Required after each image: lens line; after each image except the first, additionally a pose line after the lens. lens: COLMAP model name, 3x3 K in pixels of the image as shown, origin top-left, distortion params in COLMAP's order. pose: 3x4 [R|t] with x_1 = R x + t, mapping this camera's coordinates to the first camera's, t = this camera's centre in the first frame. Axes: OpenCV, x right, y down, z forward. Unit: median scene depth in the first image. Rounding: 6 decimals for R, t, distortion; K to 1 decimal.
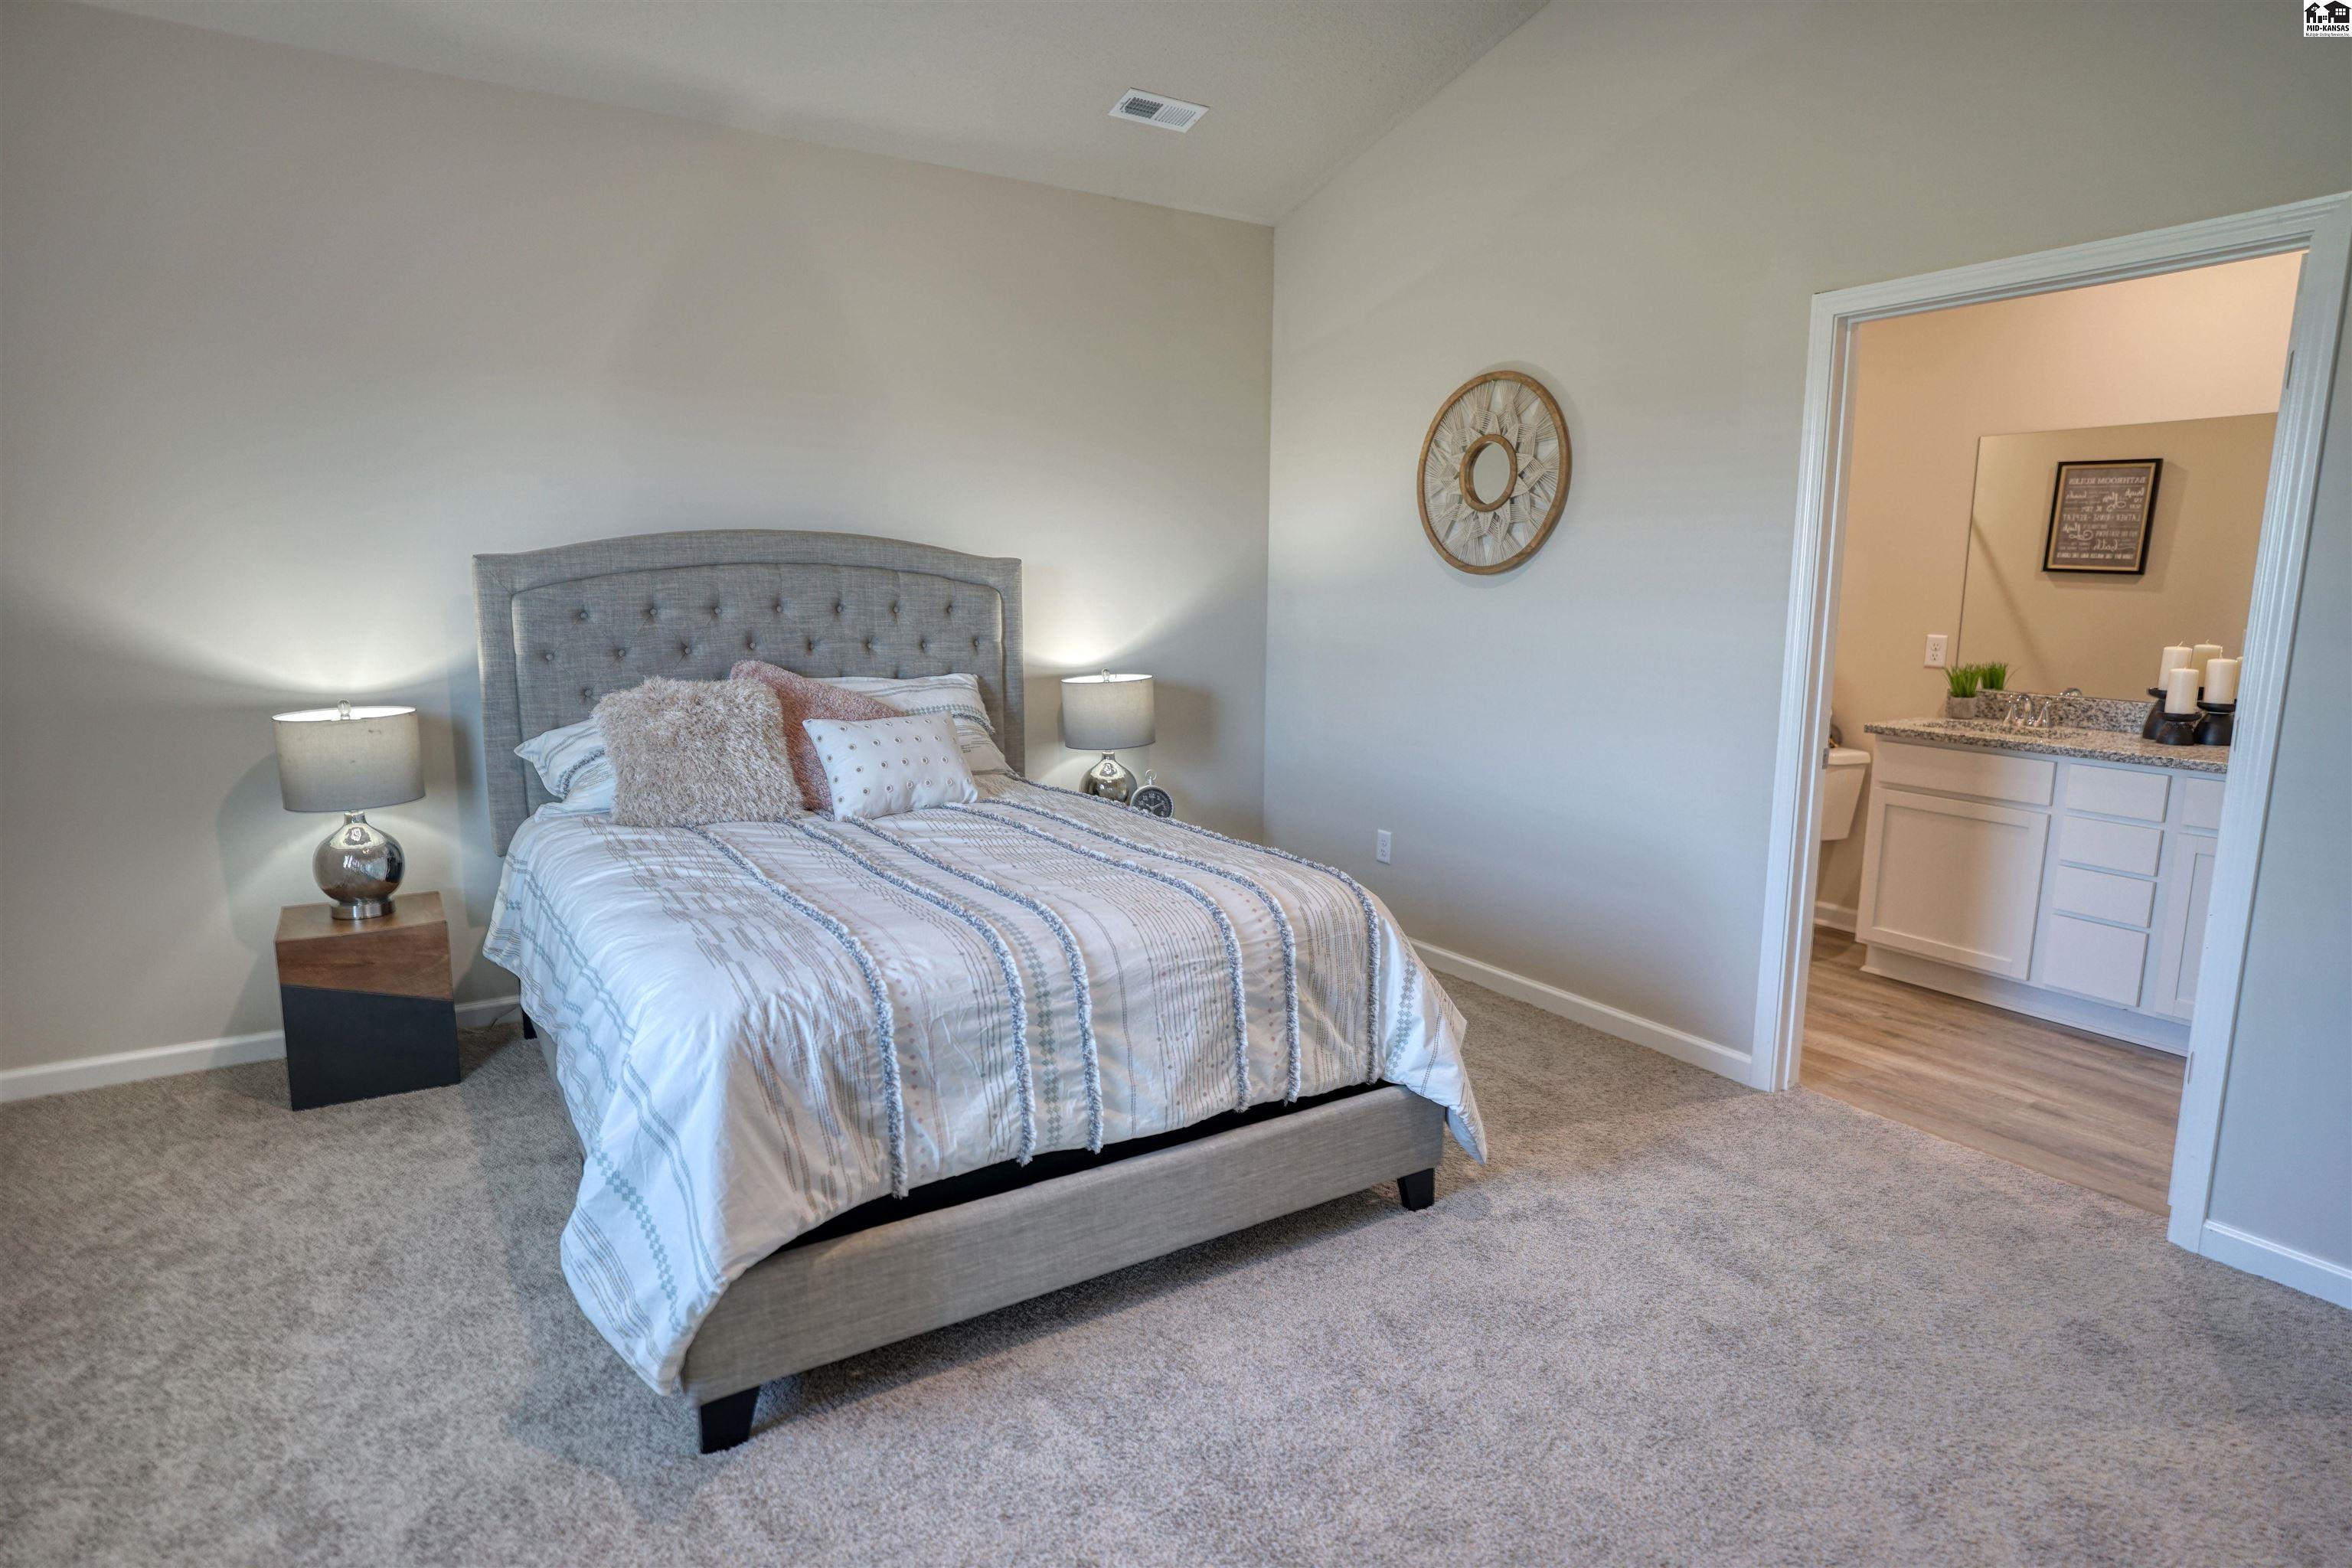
lens RADIAL K [[1283.2, 0, 1173.3], [0, 1283.2, 785.7], [0, 0, 1]] dist [-0.052384, 0.037999]
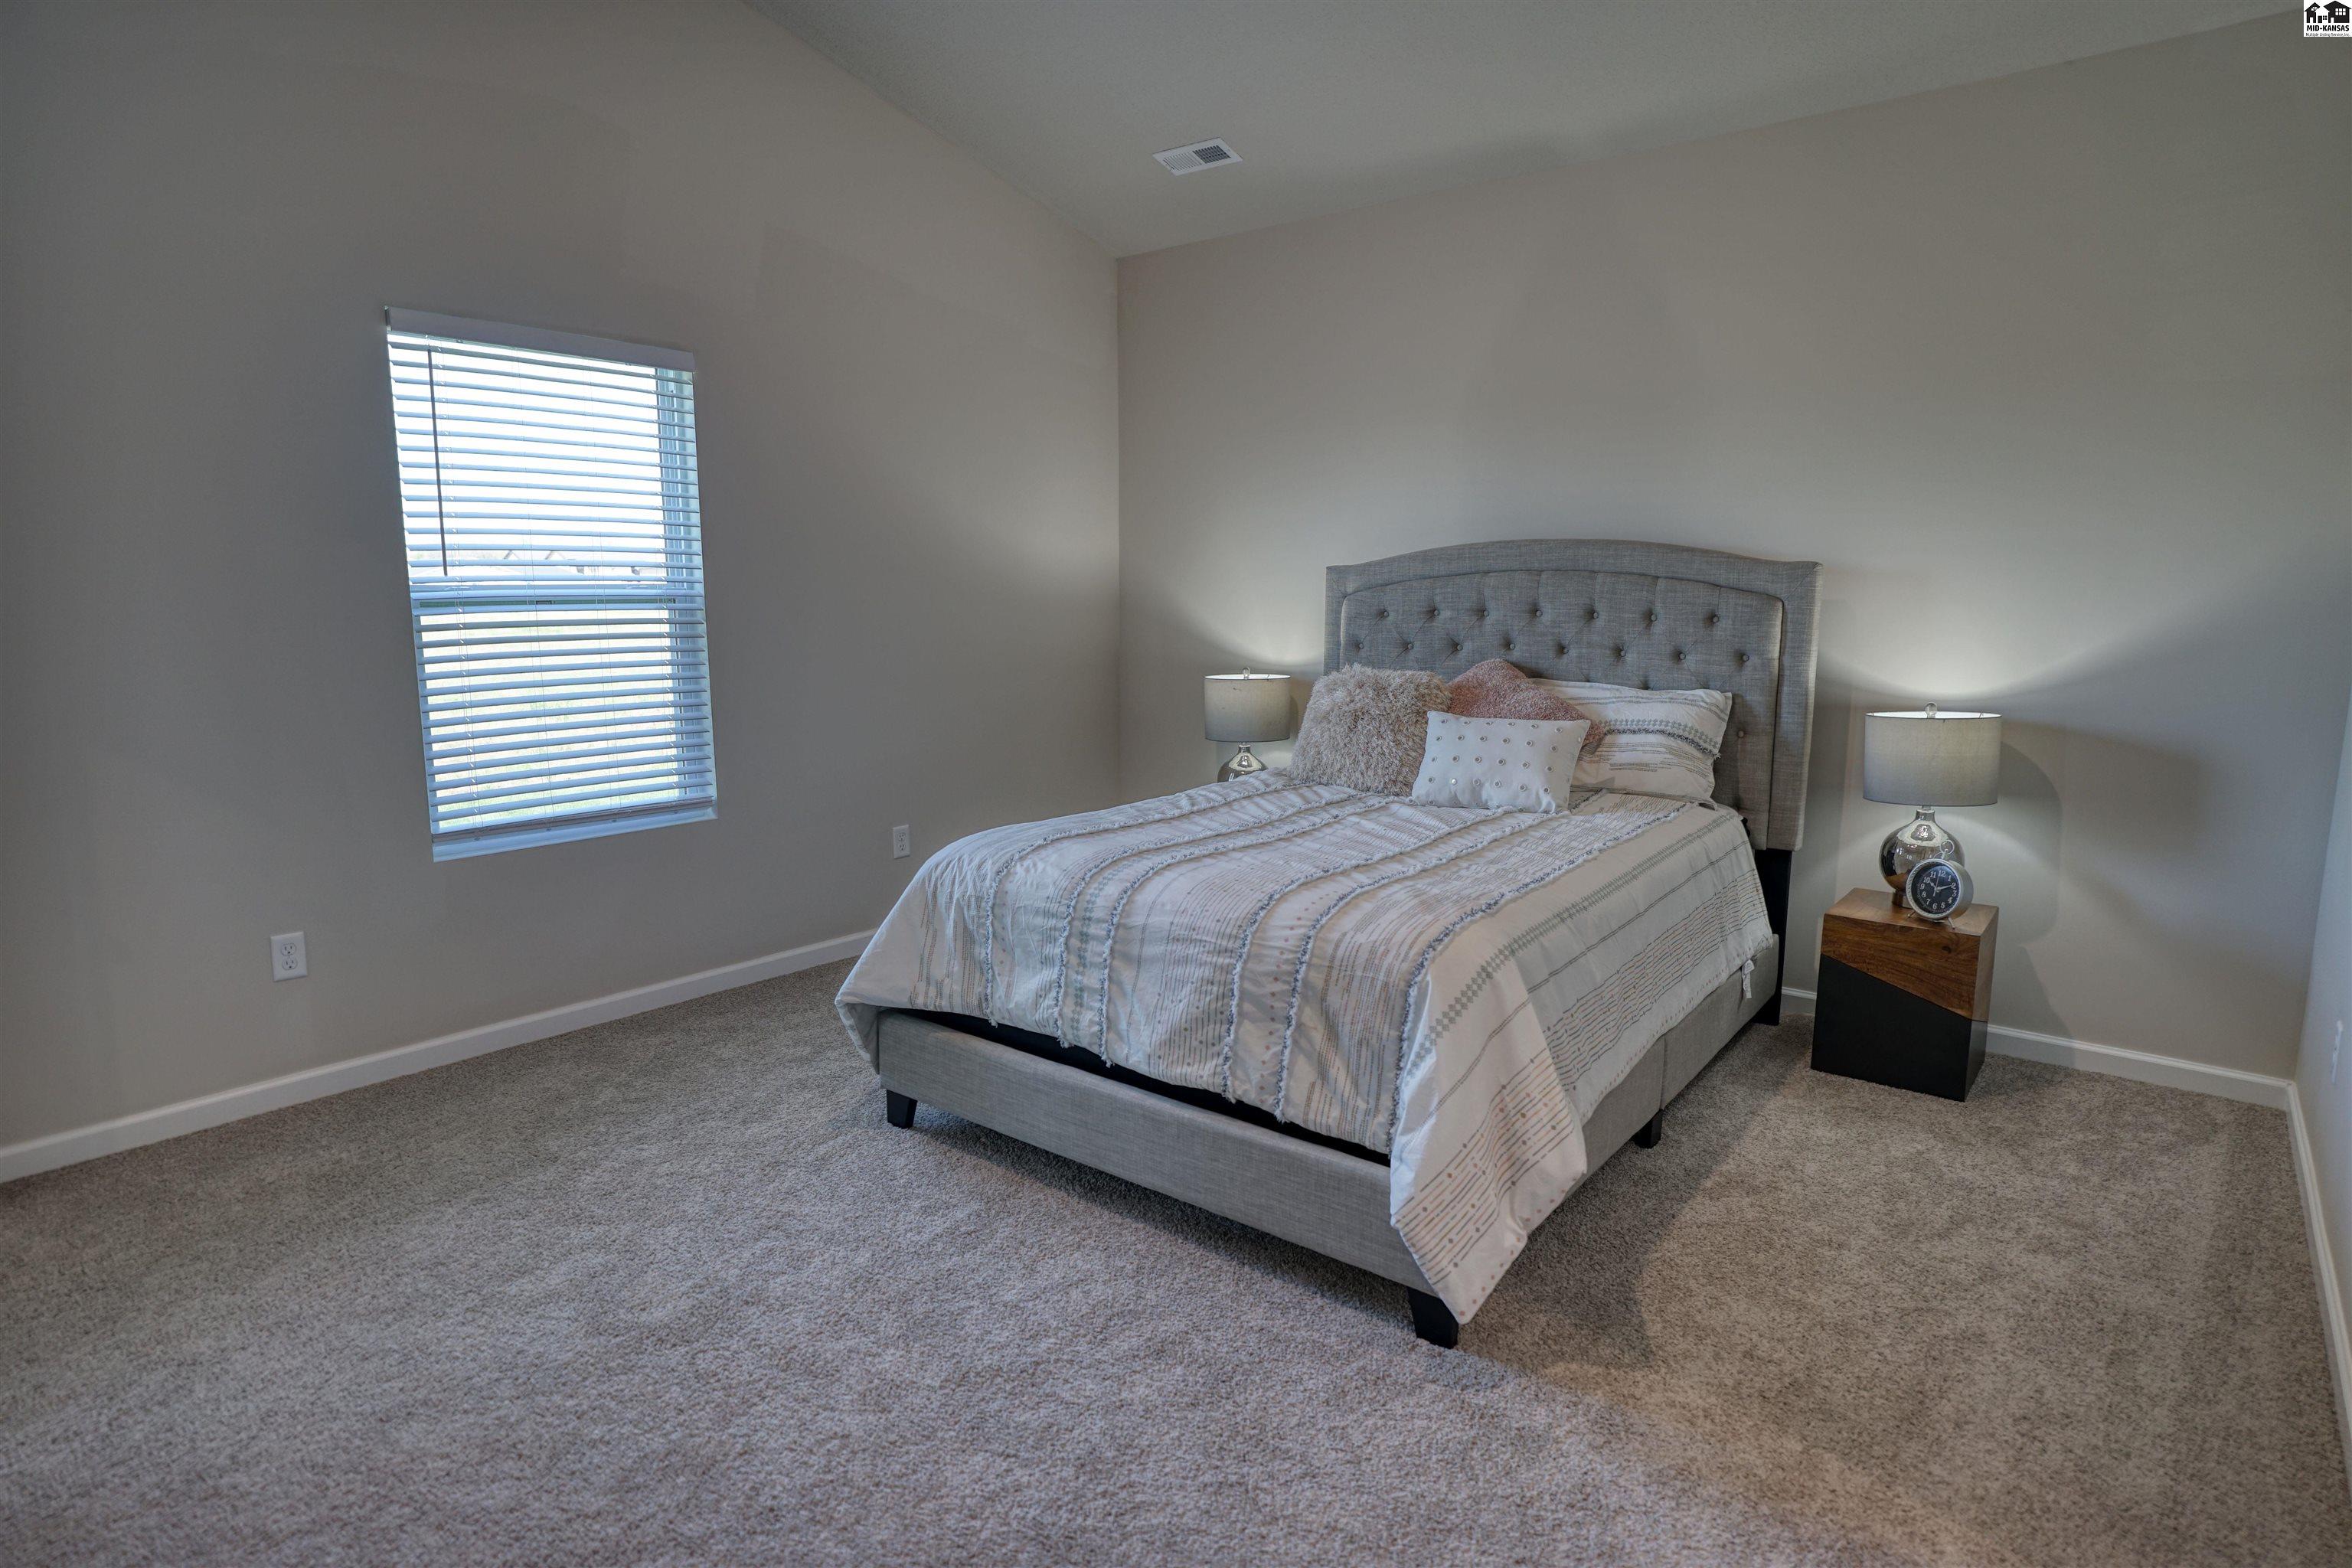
lens RADIAL K [[1283.2, 0, 1173.3], [0, 1283.2, 785.7], [0, 0, 1]] dist [-0.052384, 0.037999]
pose [[0.323706, 0.142138, -0.935420, 0.716226], [-0.151714, 0.983657, 0.096966, -0.063859], [0.933915, 0.110528, 0.339980, 0.436102]]
